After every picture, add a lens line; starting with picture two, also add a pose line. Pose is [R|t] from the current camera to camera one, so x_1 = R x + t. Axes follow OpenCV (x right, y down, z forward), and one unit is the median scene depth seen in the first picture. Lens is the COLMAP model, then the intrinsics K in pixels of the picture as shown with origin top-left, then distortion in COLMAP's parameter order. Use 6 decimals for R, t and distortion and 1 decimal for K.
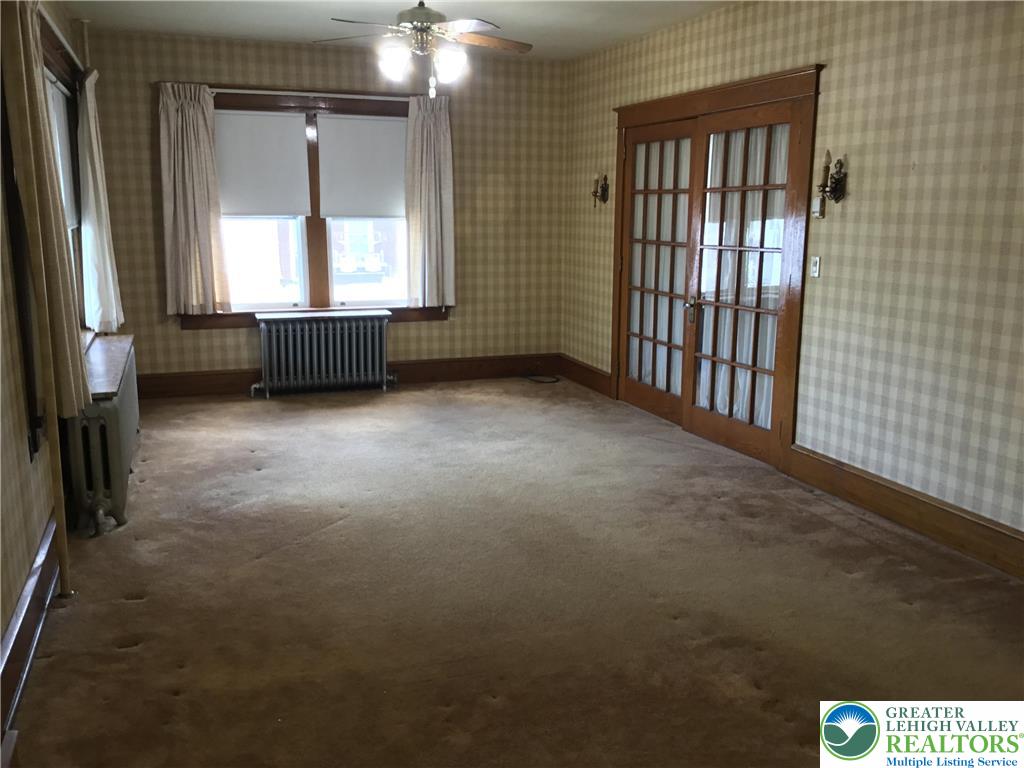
lens RADIAL K [[932.8, 0, 512.0], [0, 932.8, 384.0], [0, 0, 1]] dist [0.025652, -0.024396]
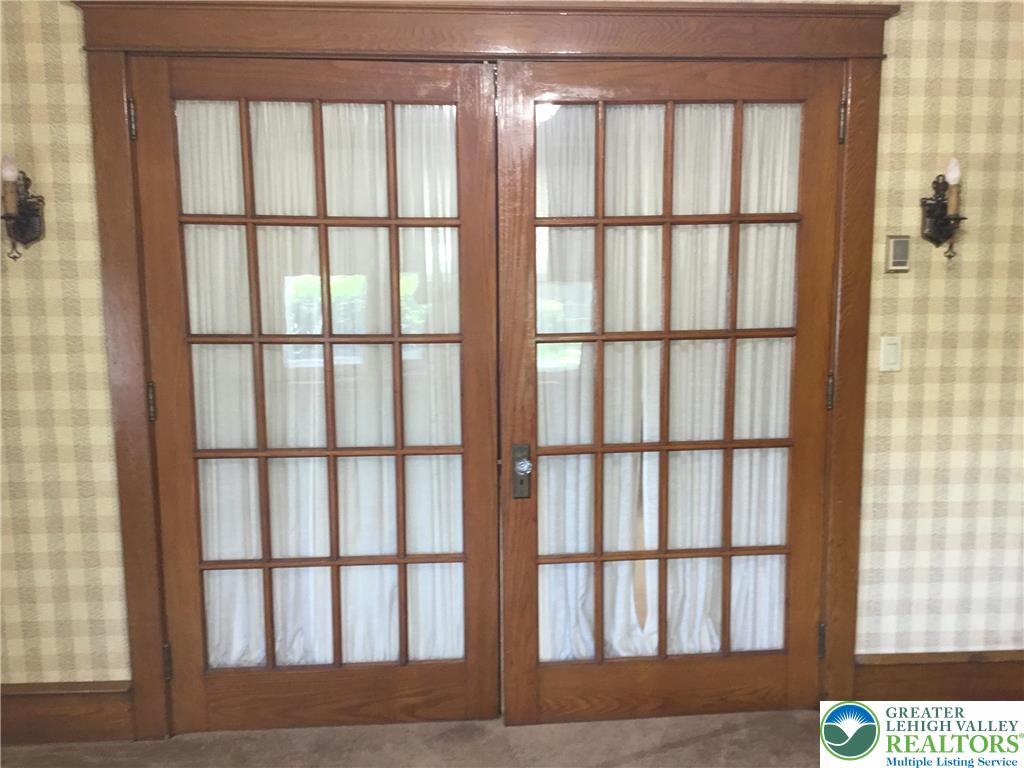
lens RADIAL K [[932.8, 0, 512.0], [0, 932.8, 384.0], [0, 0, 1]] dist [0.025652, -0.024396]
pose [[0.277837, -0.147033, 0.949309, -0.297641], [0.184833, 0.977934, 0.097371, -0.204455], [-0.942679, 0.148411, 0.298883, 1.029552]]
